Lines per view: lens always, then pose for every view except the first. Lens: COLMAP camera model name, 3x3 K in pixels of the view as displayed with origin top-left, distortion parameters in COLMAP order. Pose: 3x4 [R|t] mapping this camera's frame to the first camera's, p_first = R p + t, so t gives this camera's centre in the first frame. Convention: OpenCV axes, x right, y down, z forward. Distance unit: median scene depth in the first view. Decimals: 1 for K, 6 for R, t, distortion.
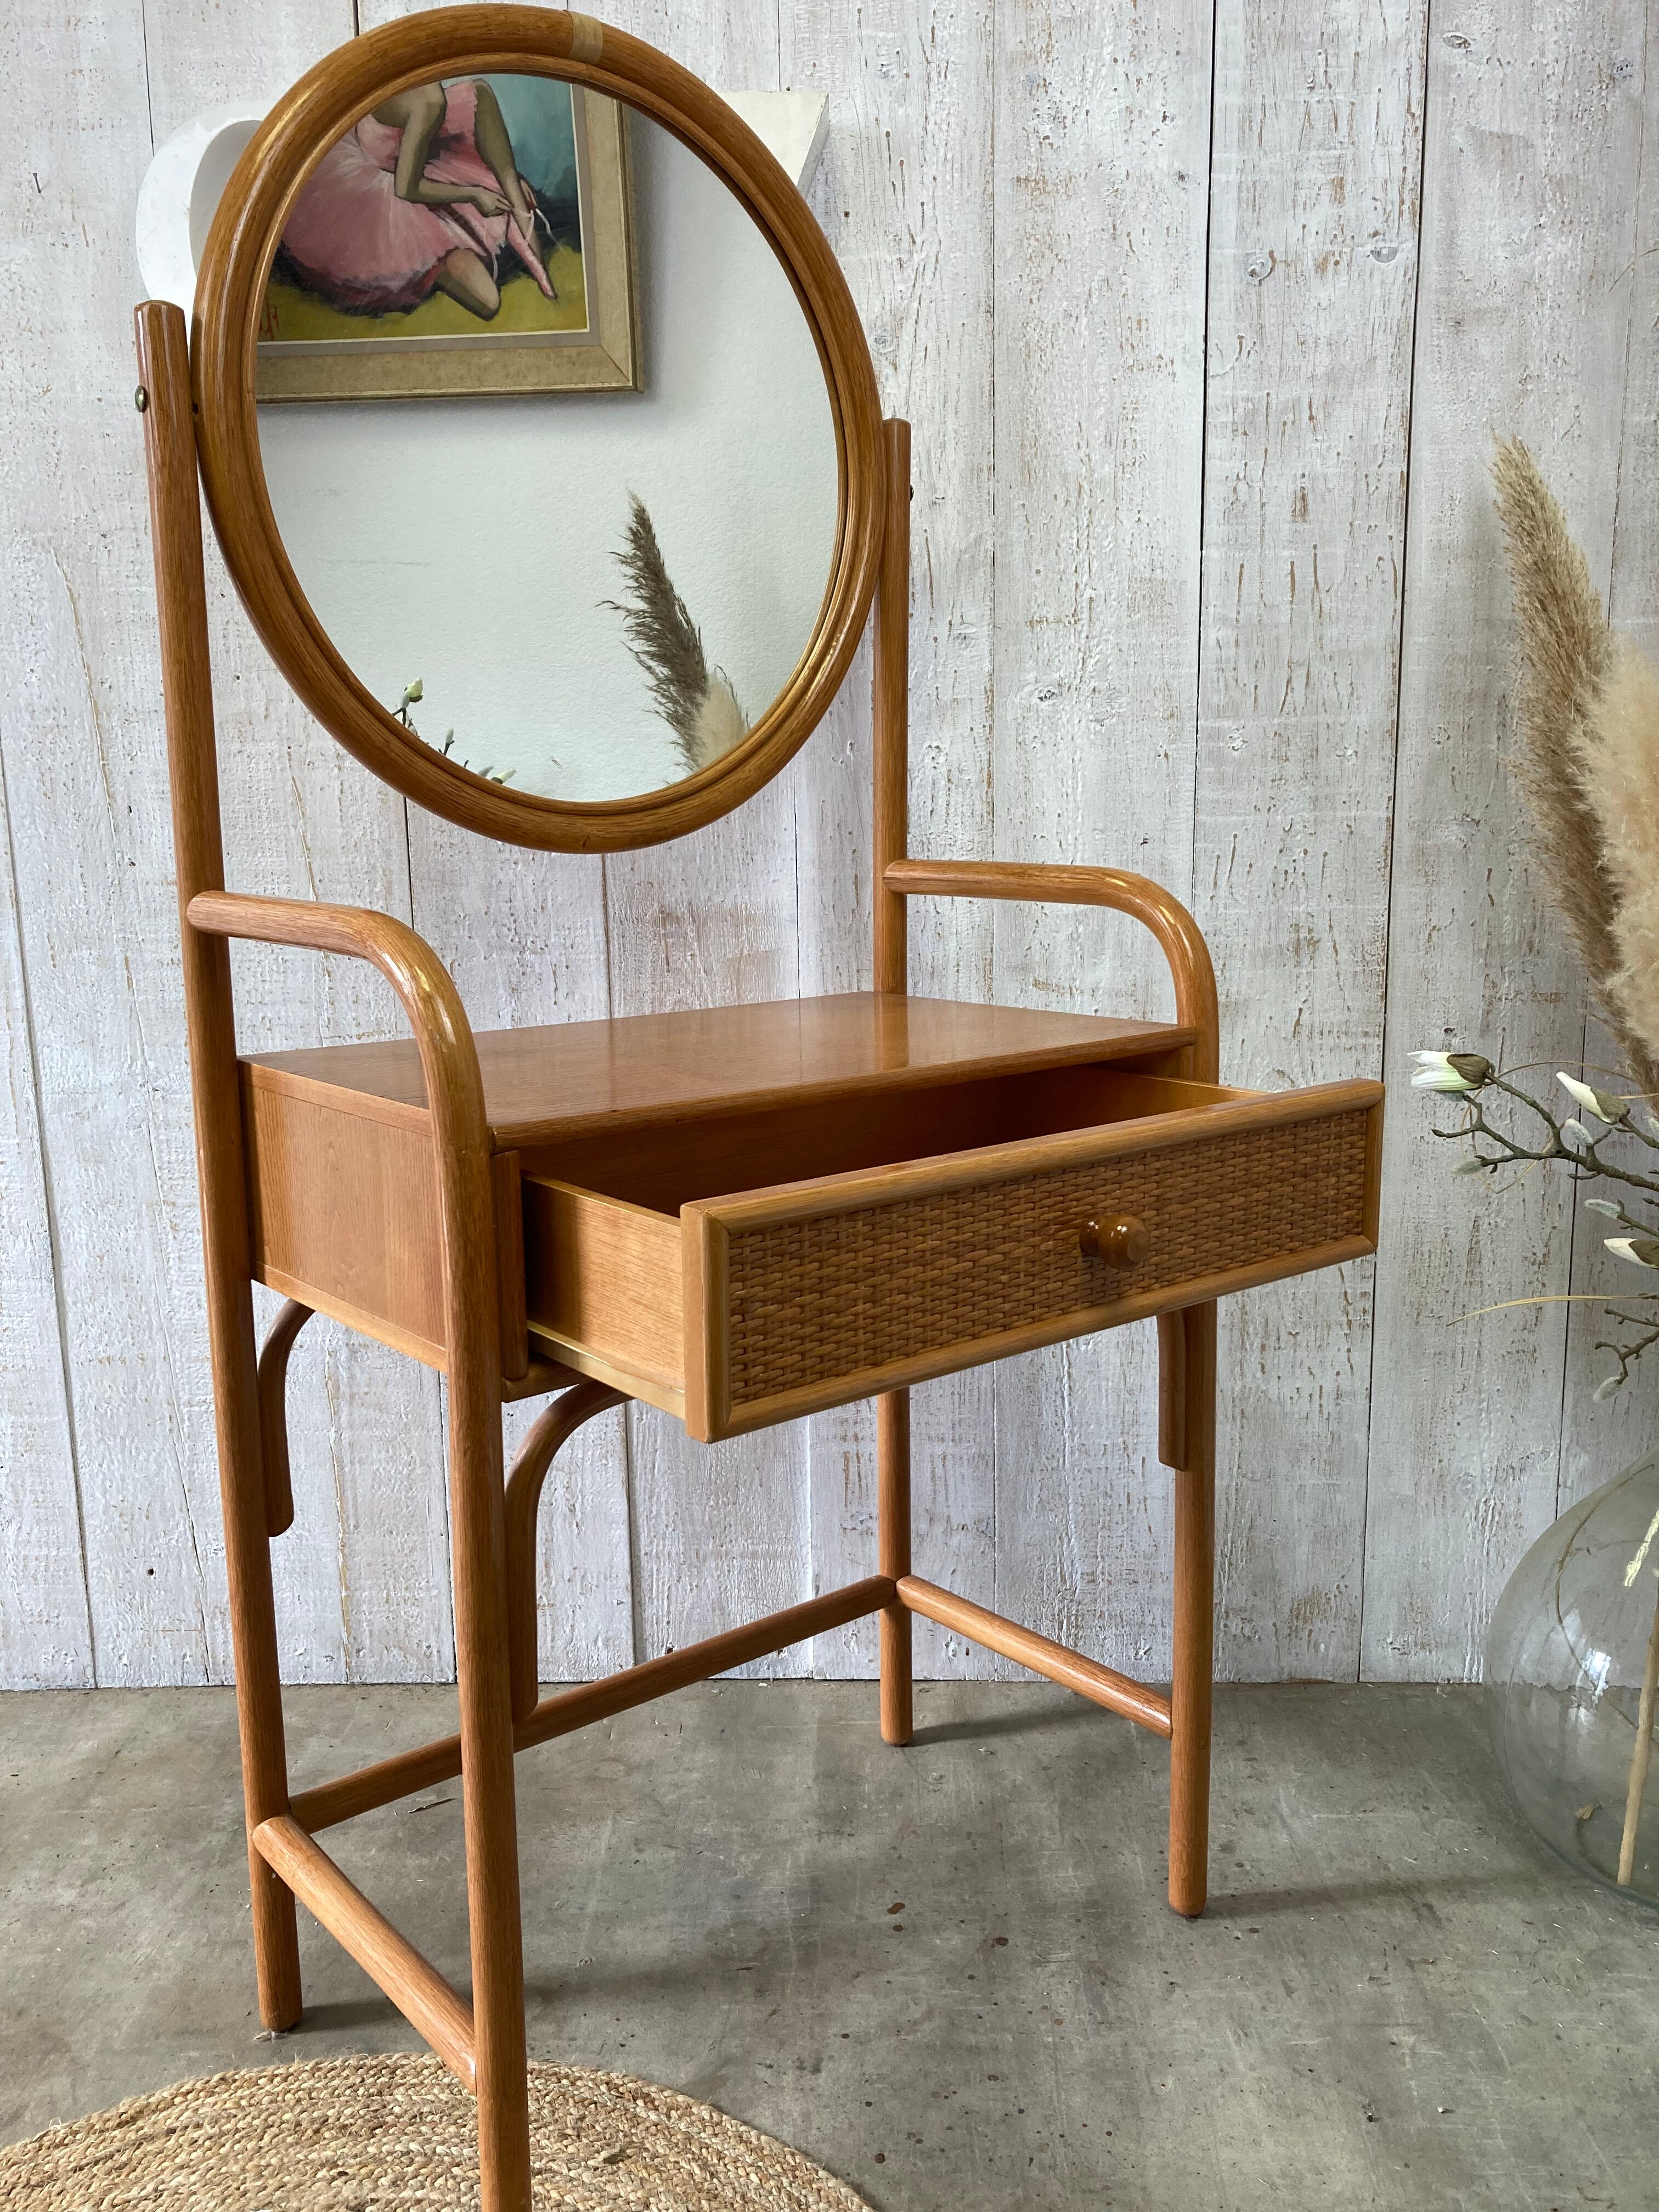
lens RADIAL K [[1796.5, 0, 845.9], [0, 1796.5, 1123.8], [0, 0, 1]] dist [0.022526, -0.015994]
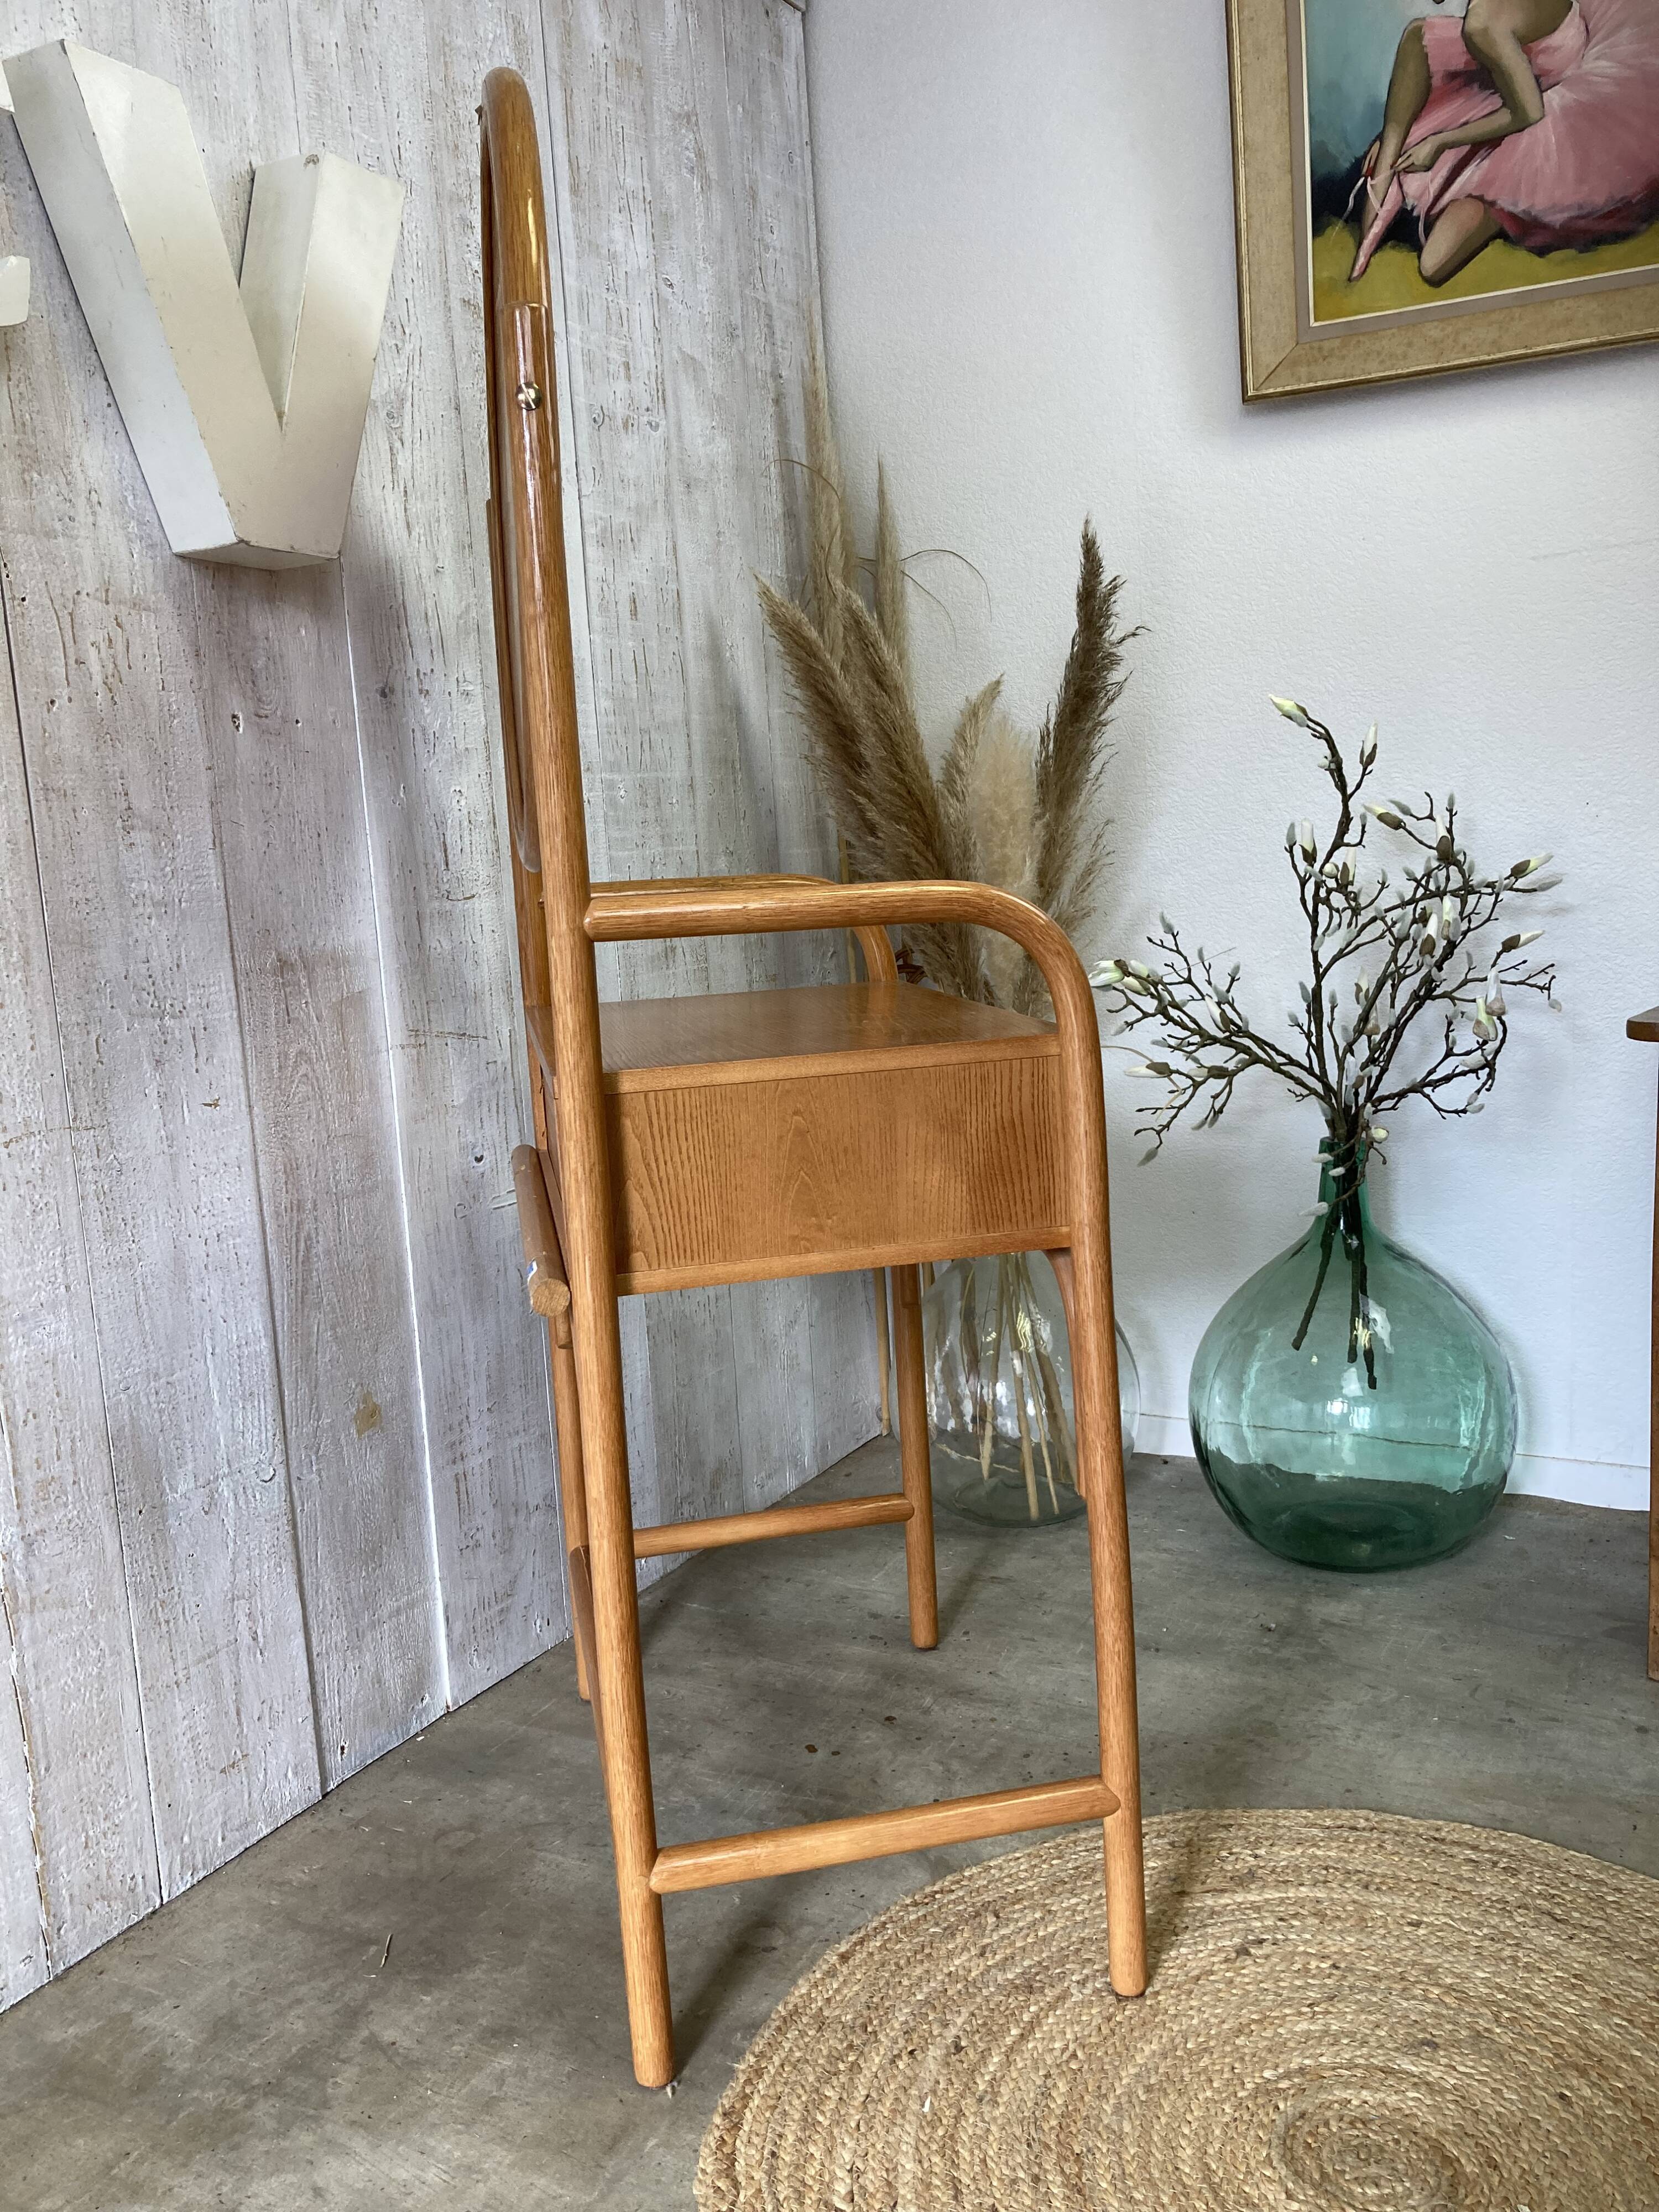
lens RADIAL K [[1813.1, 0, 848.6], [0, 1813.1, 1111.9], [0, 0, 1]] dist [0.015148, 0.013440]
pose [[0.467680, -0.144859, 0.871947, -0.833179], [0.206068, 0.977165, 0.051812, -0.028135], [-0.859541, 0.155448, 0.486852, 0.292983]]
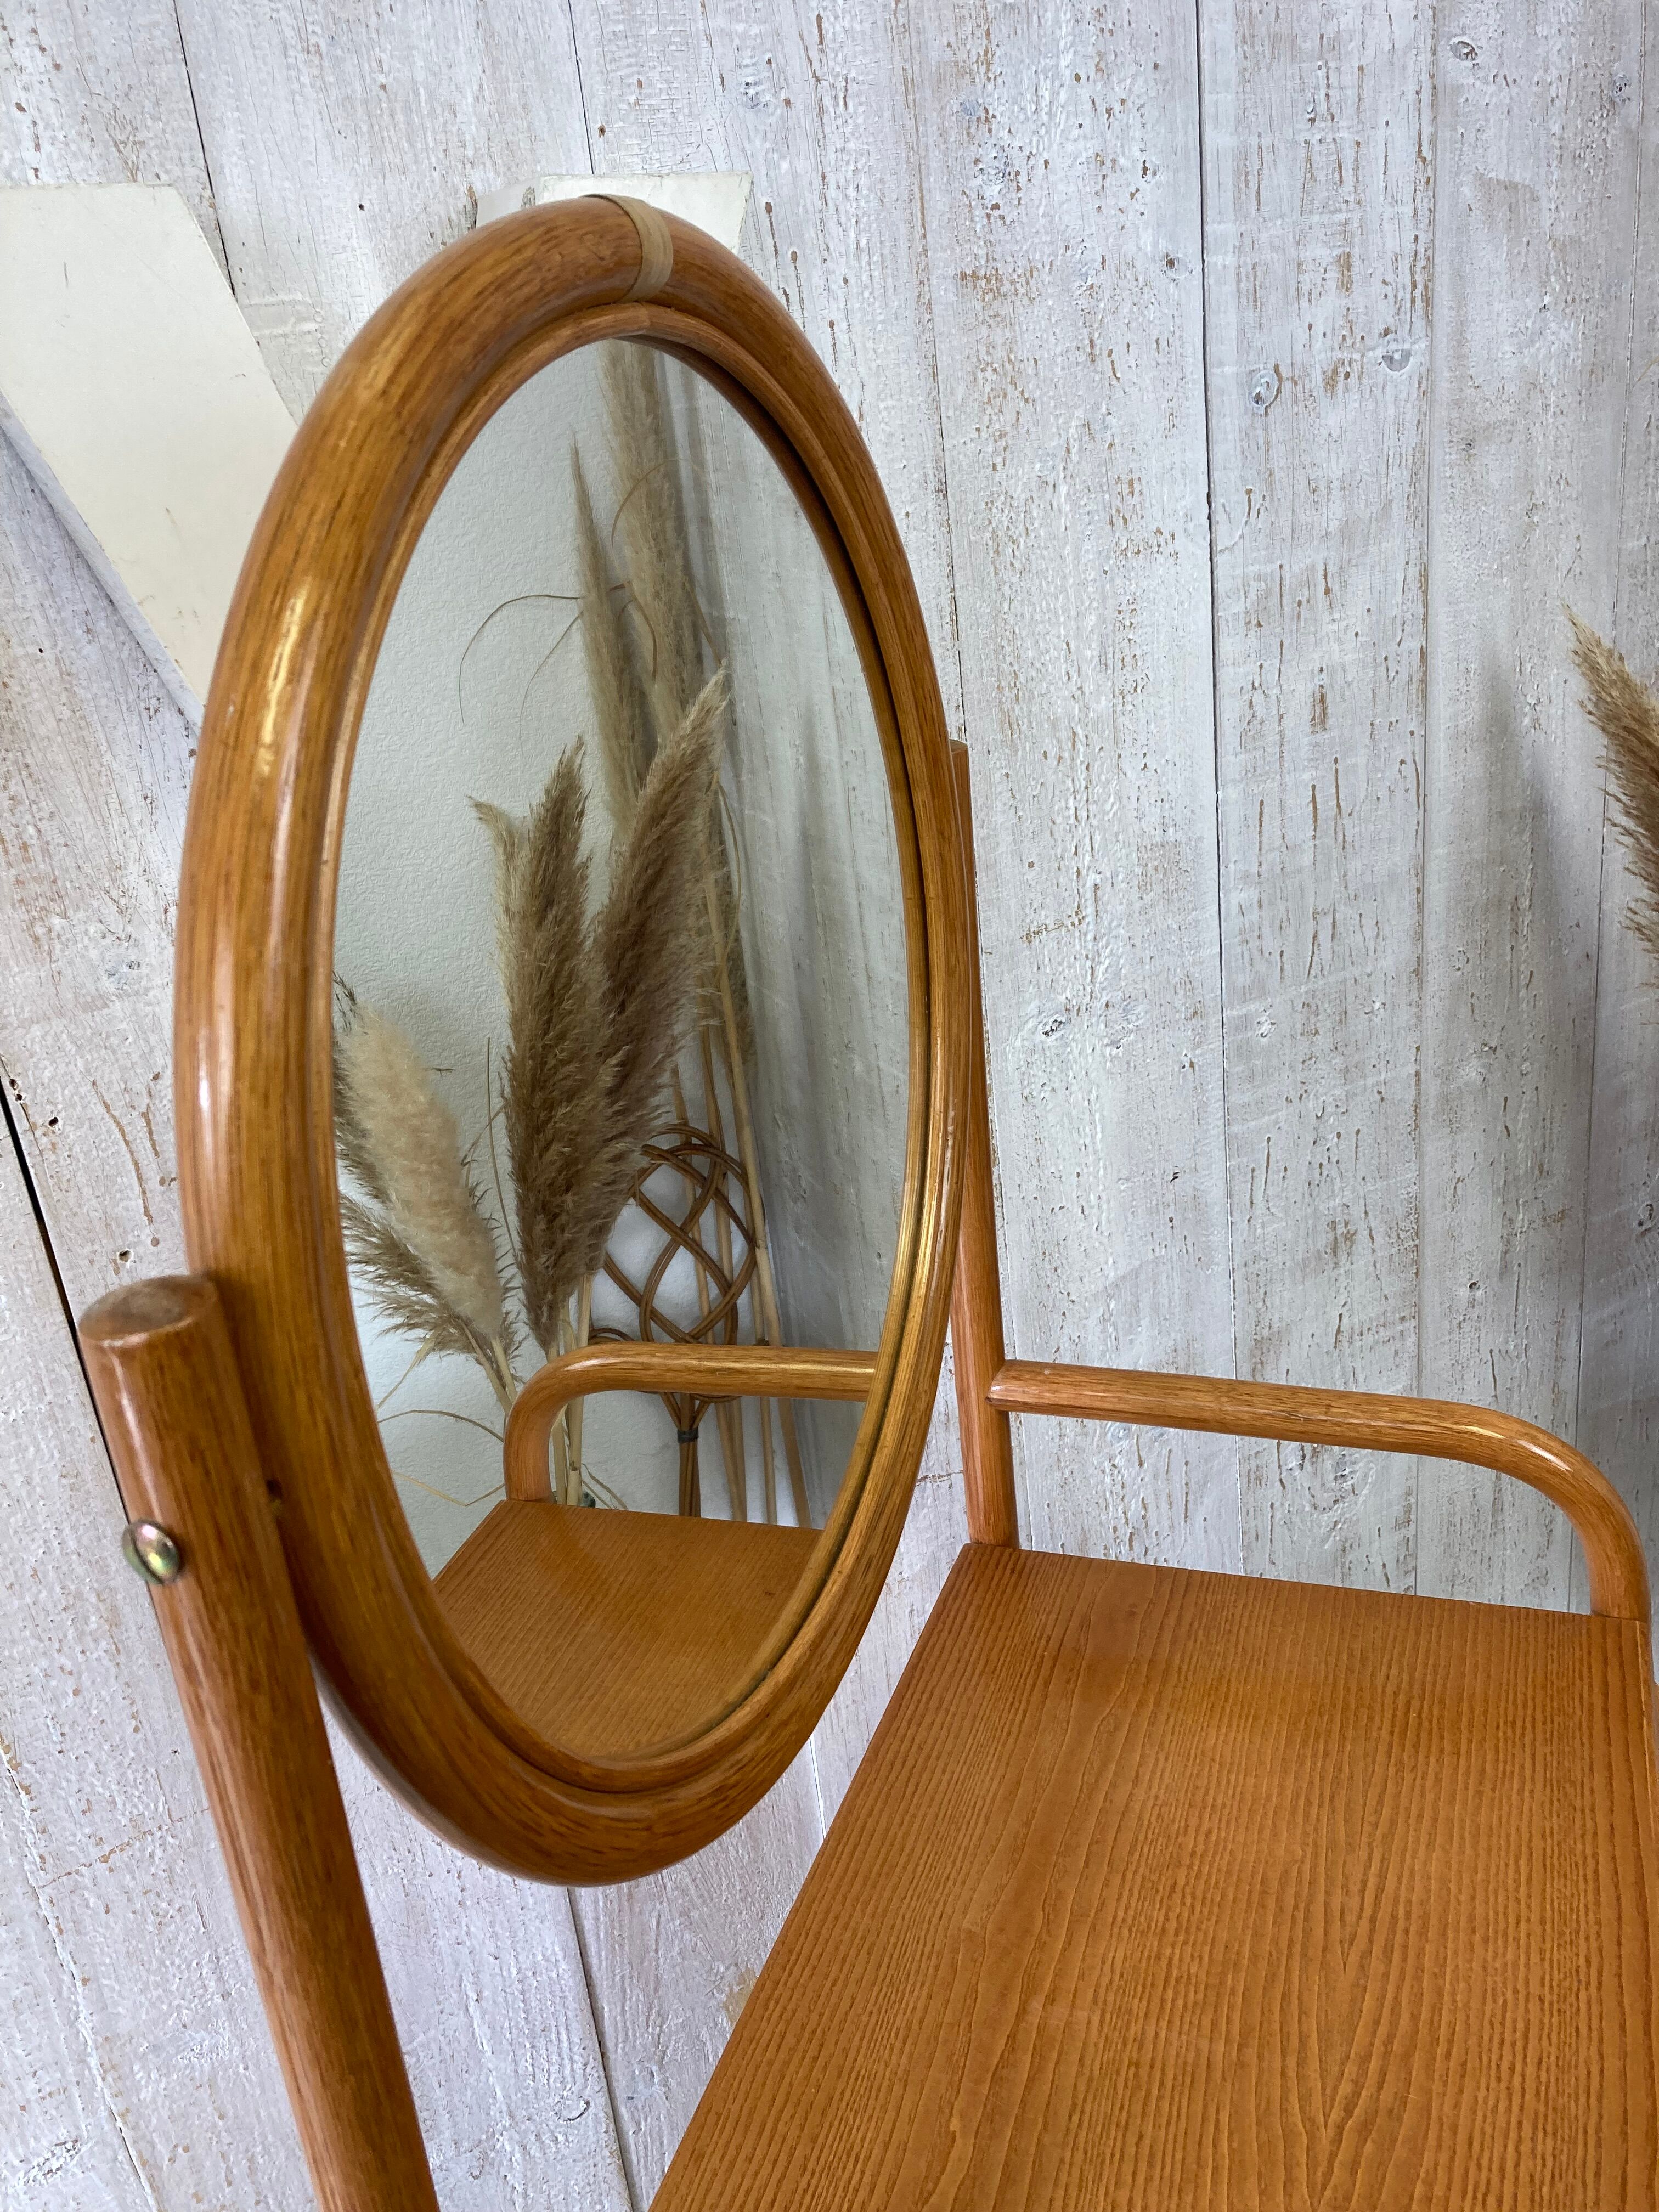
lens RADIAL K [[1796.5, 0, 844.4], [0, 1796.5, 1108.7], [0, 0, 1]] dist [0.022526, -0.015994]
pose [[0.857187, -0.256122, 0.446802, -0.276228], [0.179886, 0.961824, 0.206239, -0.365760], [-0.482567, -0.096412, 0.870536, 0.431926]]
